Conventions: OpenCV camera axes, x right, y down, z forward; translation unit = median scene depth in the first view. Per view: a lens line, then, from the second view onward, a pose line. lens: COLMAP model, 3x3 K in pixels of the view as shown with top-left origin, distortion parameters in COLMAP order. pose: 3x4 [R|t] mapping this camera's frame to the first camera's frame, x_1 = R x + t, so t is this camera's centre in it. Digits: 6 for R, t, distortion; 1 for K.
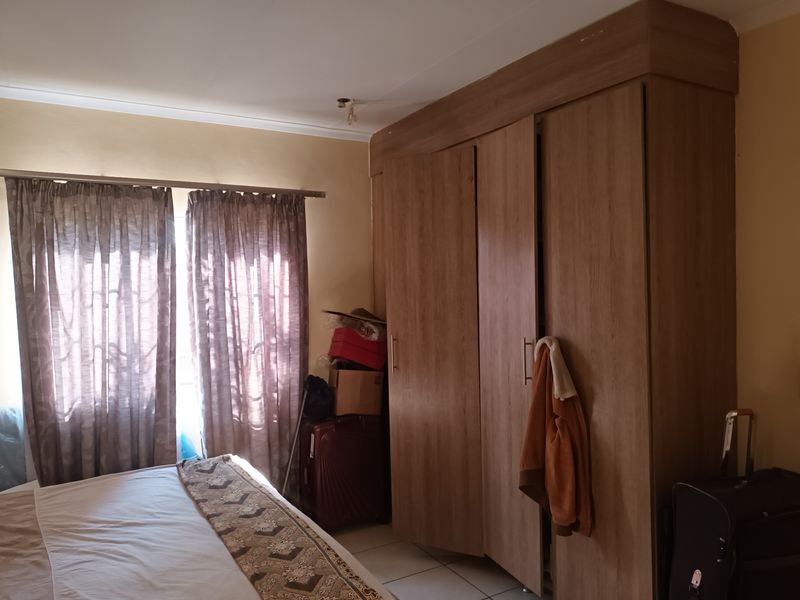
lens RADIAL K [[588.1, 0, 397.8], [0, 588.1, 297.5], [0, 0, 1]] dist [0.052053, -0.069509]
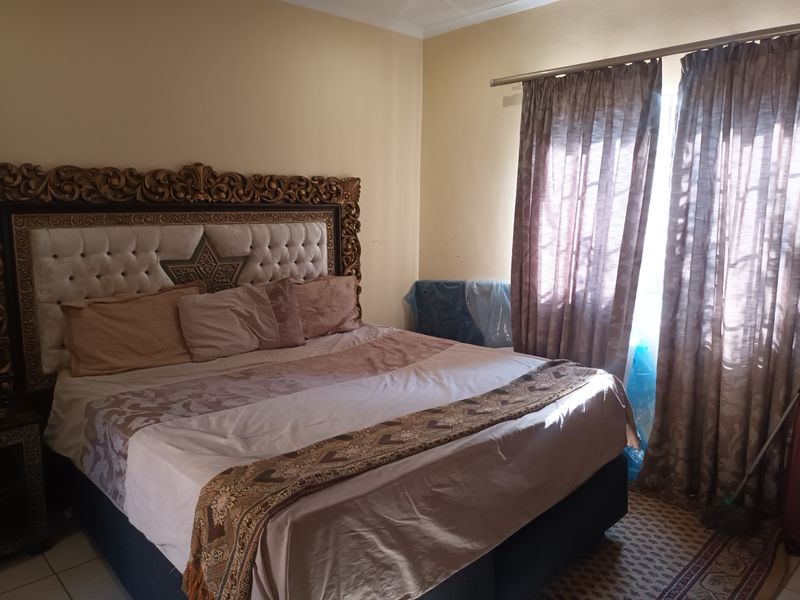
lens RADIAL K [[588.1, 0, 399.1], [0, 588.1, 301.2], [0, 0, 1]] dist [0.052053, -0.069509]
pose [[0.239541, 0.173040, -0.955342, 0.401460], [-0.026821, 0.984793, 0.171649, 0.021262], [0.970516, -0.015494, 0.240539, 0.442281]]
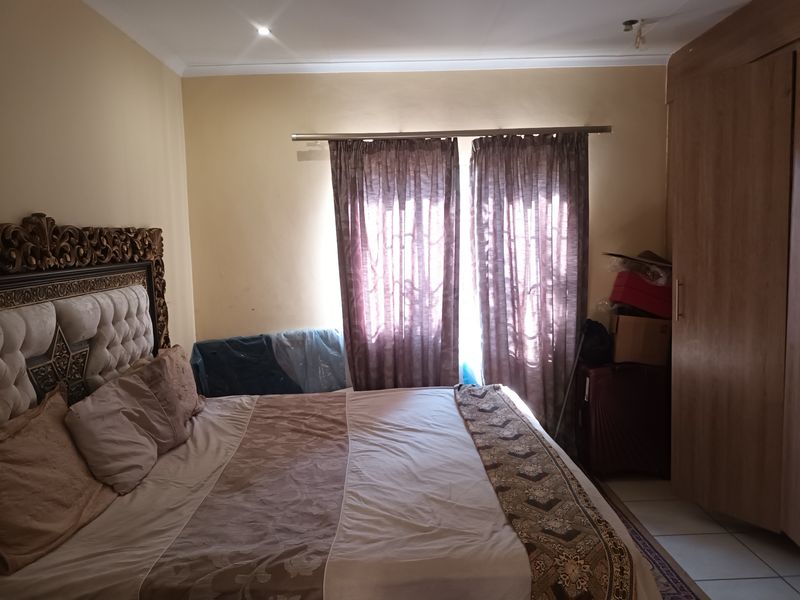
lens RADIAL K [[588.1, 0, 397.0], [0, 588.1, 300.2], [0, 0, 1]] dist [0.052053, -0.069509]
pose [[0.873315, 0.044529, -0.485117, 0.058126], [0.001043, 0.995641, 0.093268, 0.009817], [0.487155, -0.081958, 0.869461, -0.012224]]
